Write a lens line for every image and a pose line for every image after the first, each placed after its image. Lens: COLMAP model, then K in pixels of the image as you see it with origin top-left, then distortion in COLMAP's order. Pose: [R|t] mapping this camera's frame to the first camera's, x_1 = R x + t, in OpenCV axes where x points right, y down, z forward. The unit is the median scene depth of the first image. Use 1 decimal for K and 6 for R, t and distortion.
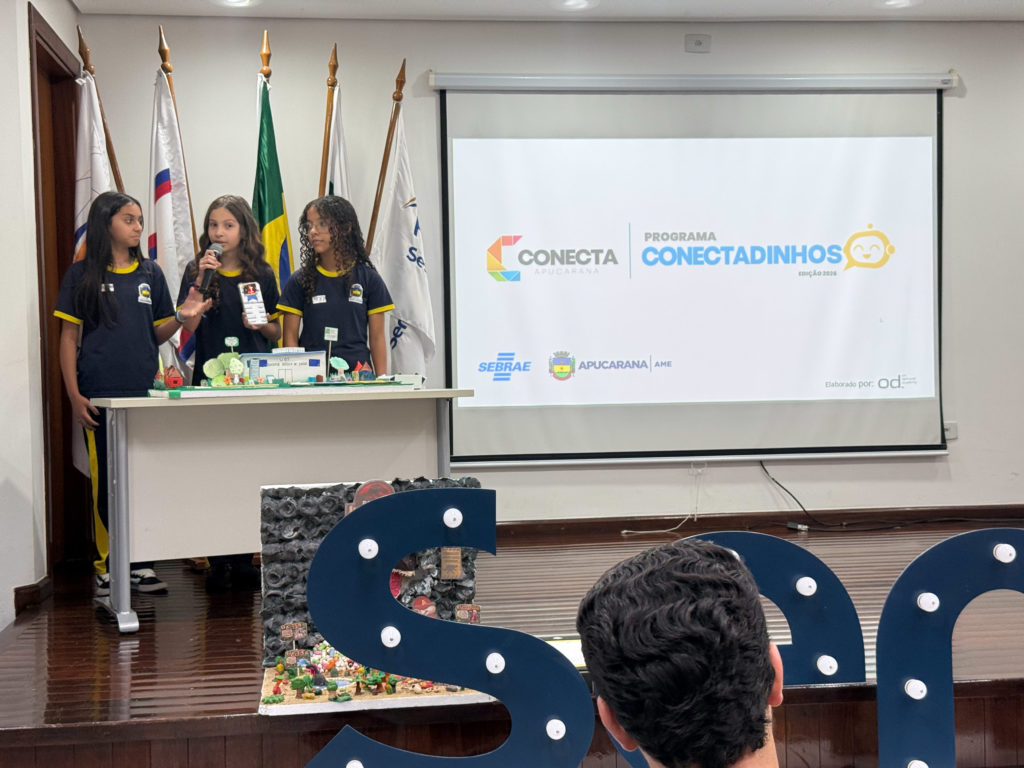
lens RADIAL K [[1440.0, 0, 509.2], [0, 1440.0, 381.2], [0, 0, 1]] dist [0.117685, 0.000000]
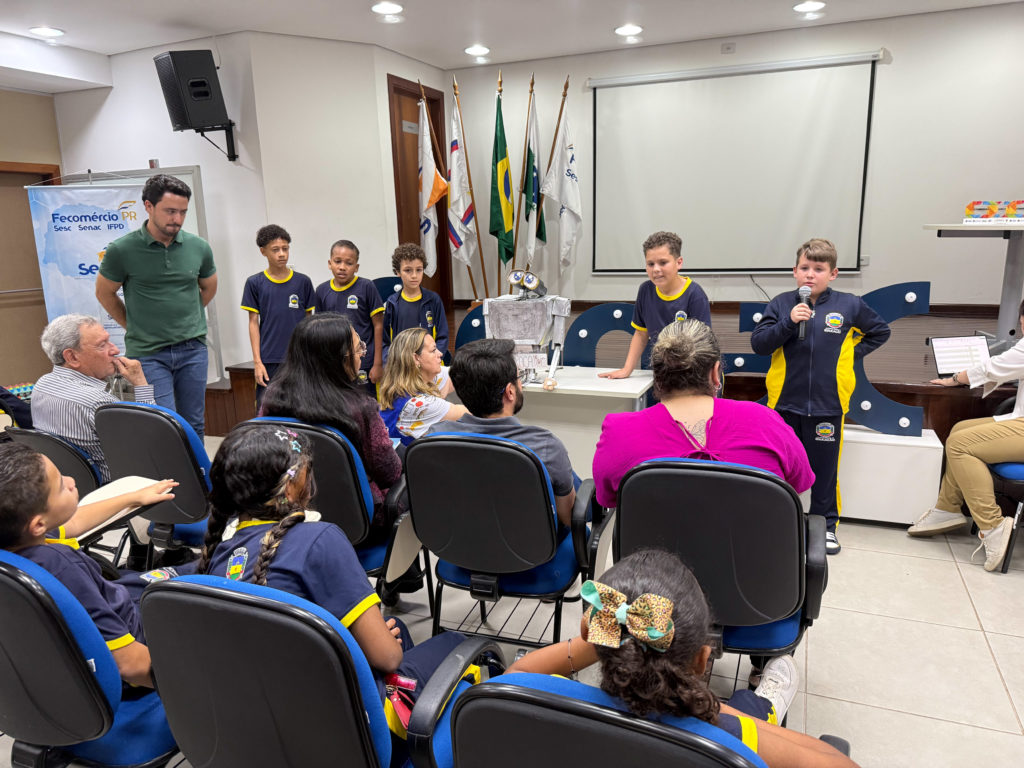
lens RADIAL K [[725.1, 0, 516.2], [0, 725.1, 403.1], [0, 0, 1]] dist [0.036303, -0.059582]
pose [[0.868597, 0.113344, -0.482382, 0.425745], [-0.000525, 0.973698, 0.227841, -0.000531], [0.495519, -0.197648, 0.845811, -0.024488]]
